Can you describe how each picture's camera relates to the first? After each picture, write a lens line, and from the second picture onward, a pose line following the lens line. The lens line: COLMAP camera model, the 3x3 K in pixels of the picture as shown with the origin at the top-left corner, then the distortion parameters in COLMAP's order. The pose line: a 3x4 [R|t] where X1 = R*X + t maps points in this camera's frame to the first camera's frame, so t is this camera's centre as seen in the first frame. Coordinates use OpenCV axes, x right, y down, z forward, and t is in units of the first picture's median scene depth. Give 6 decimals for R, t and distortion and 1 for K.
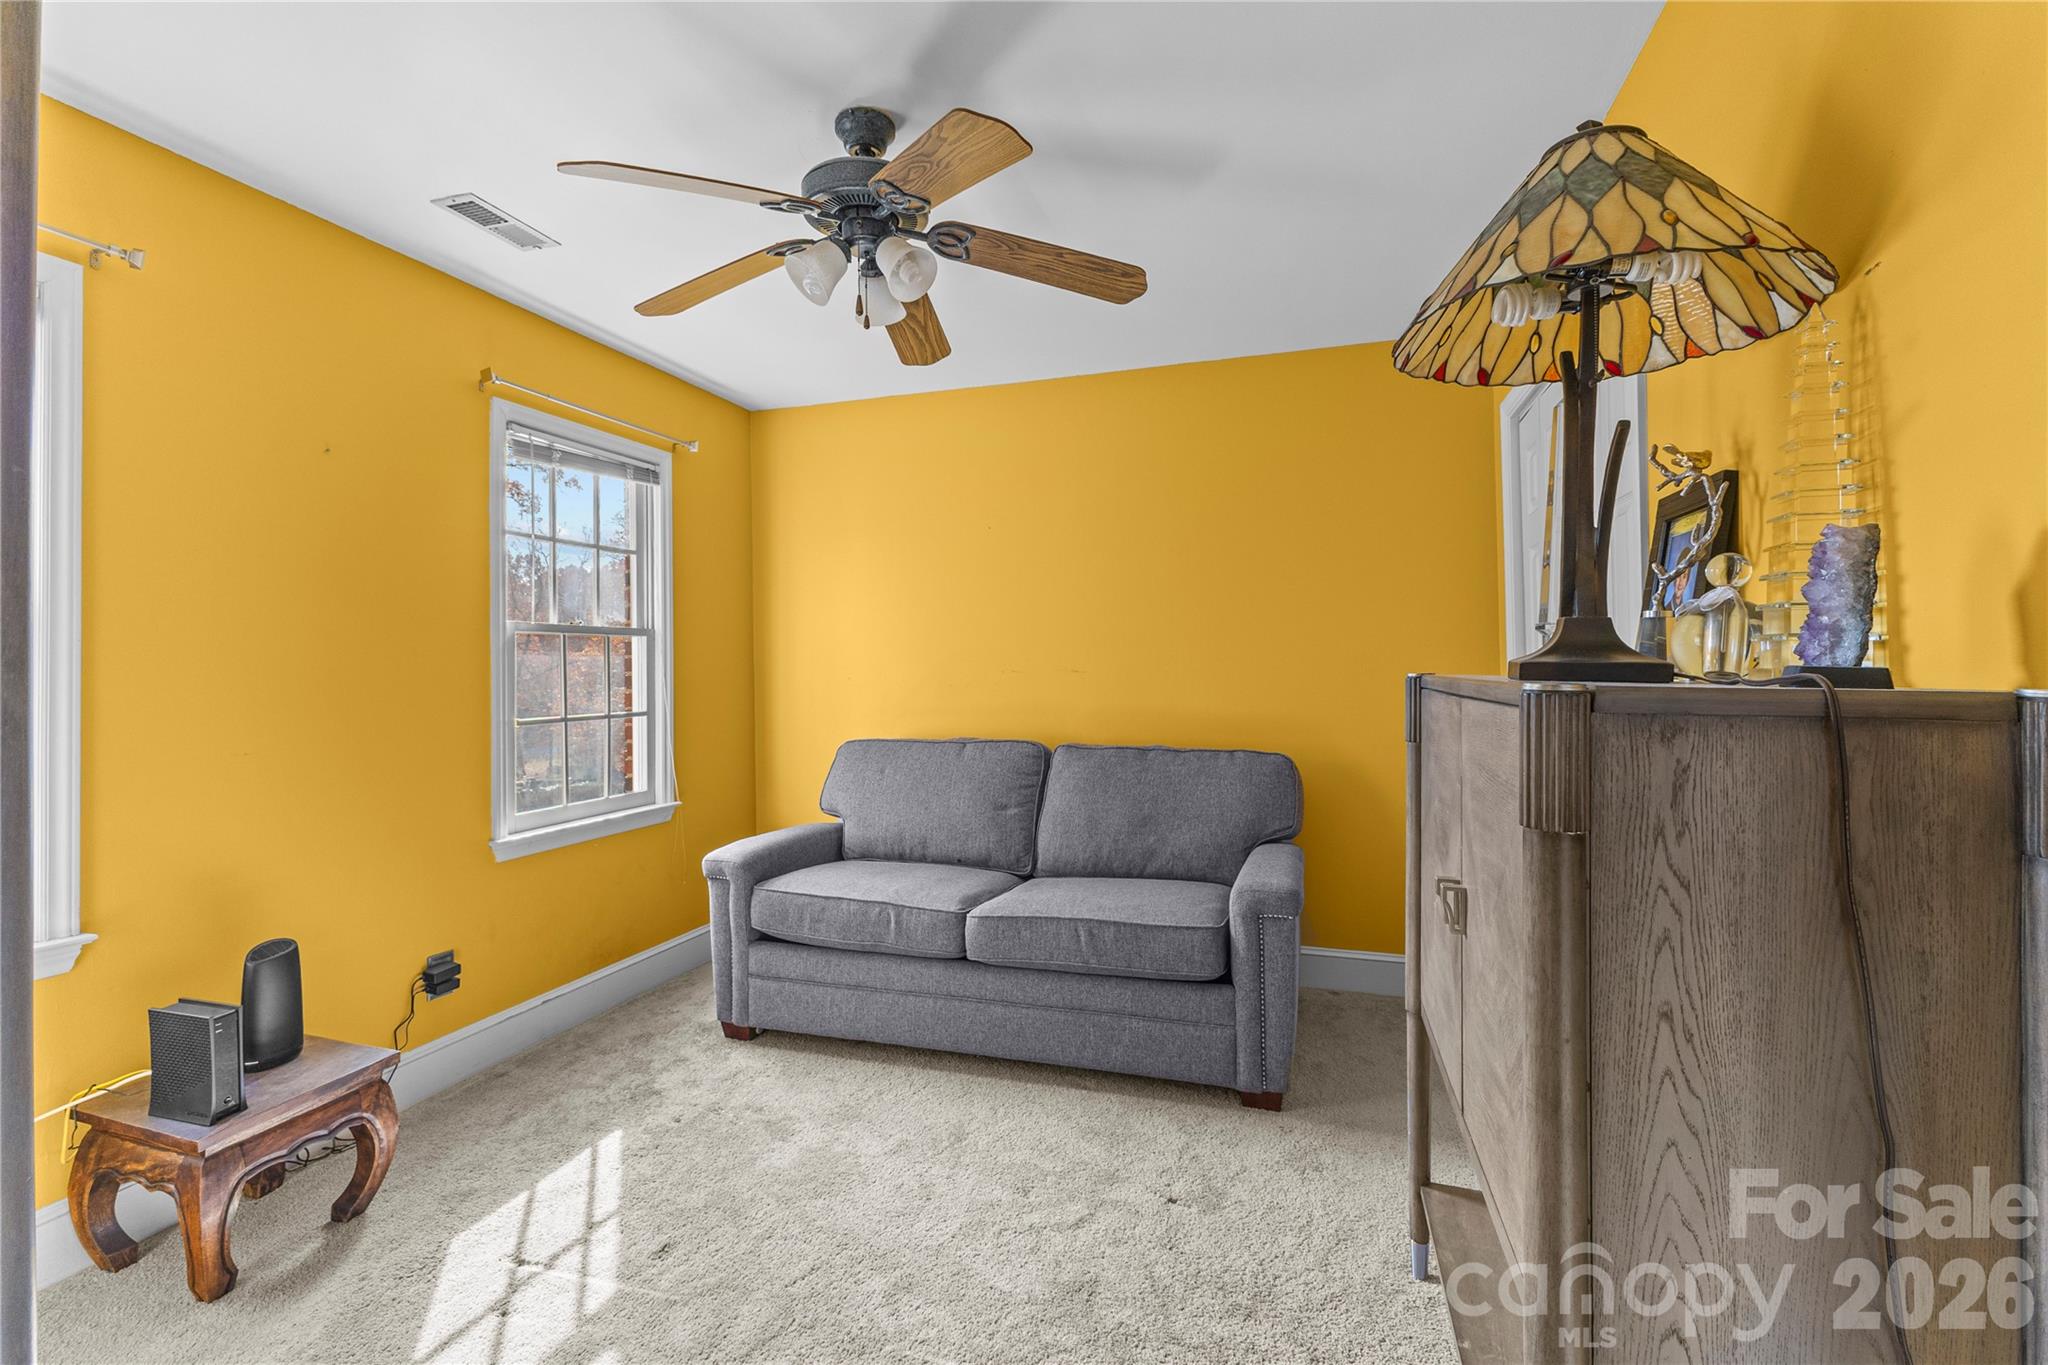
lens RADIAL K [[892.2, 0, 1027.4], [0, 892.2, 675.9], [0, 0, 1]] dist [-0.002237, -0.000238]
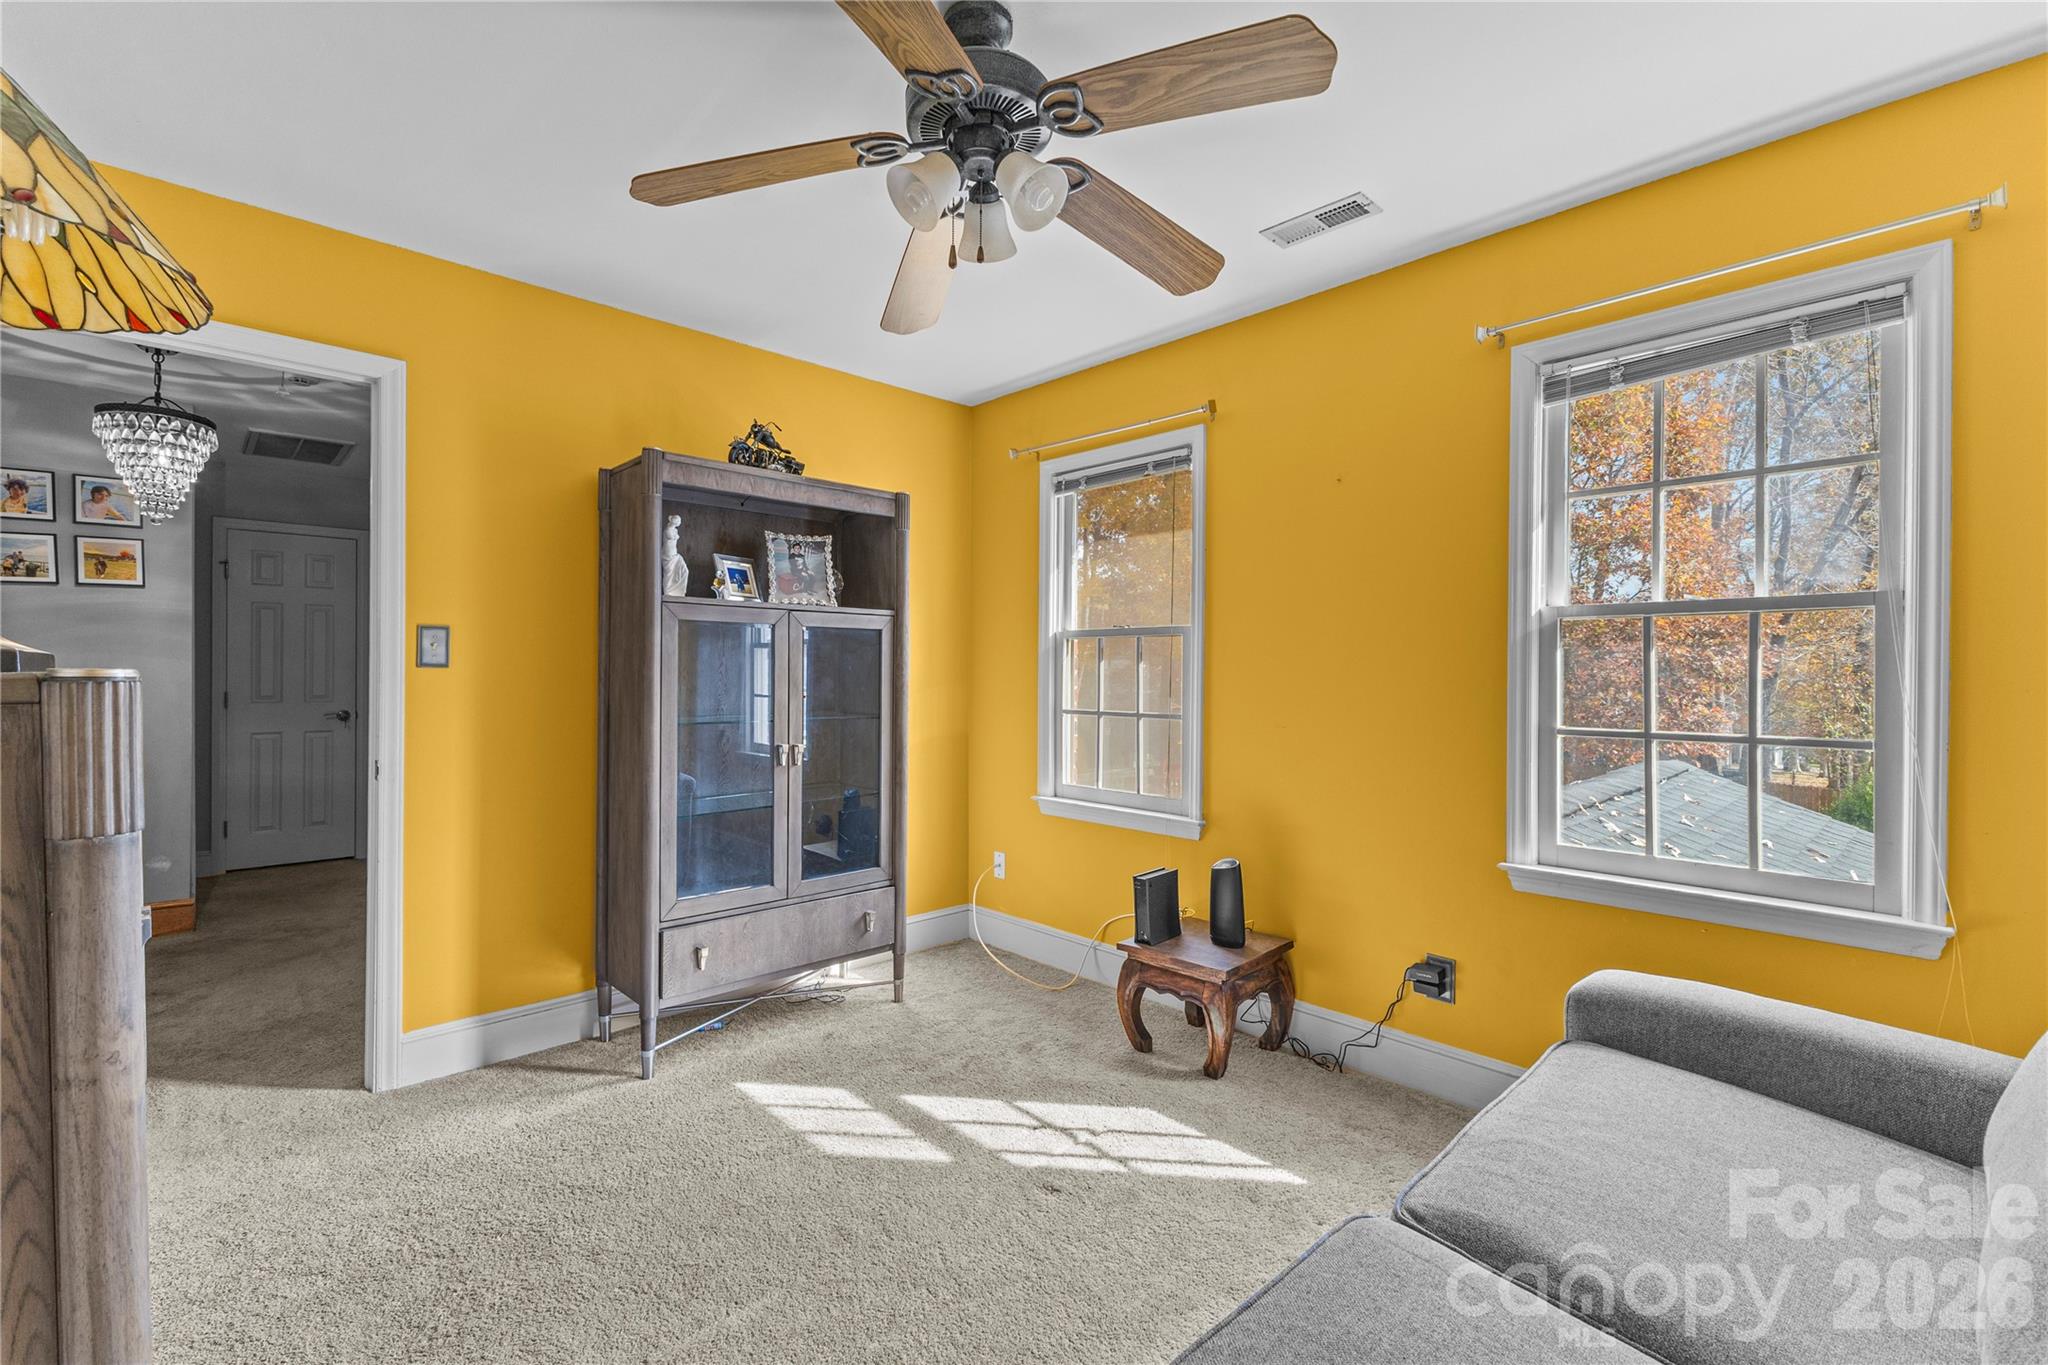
lens RADIAL K [[892.2, 0, 1022.9], [0, 892.2, 669.7], [0, 0, 1]] dist [-0.002237, -0.000238]
pose [[-0.486224, 0.010713, -0.873768, 0.525335], [-0.004536, 0.999880, 0.014783, -0.017263], [0.873822, 0.011151, -0.486117, 1.369636]]
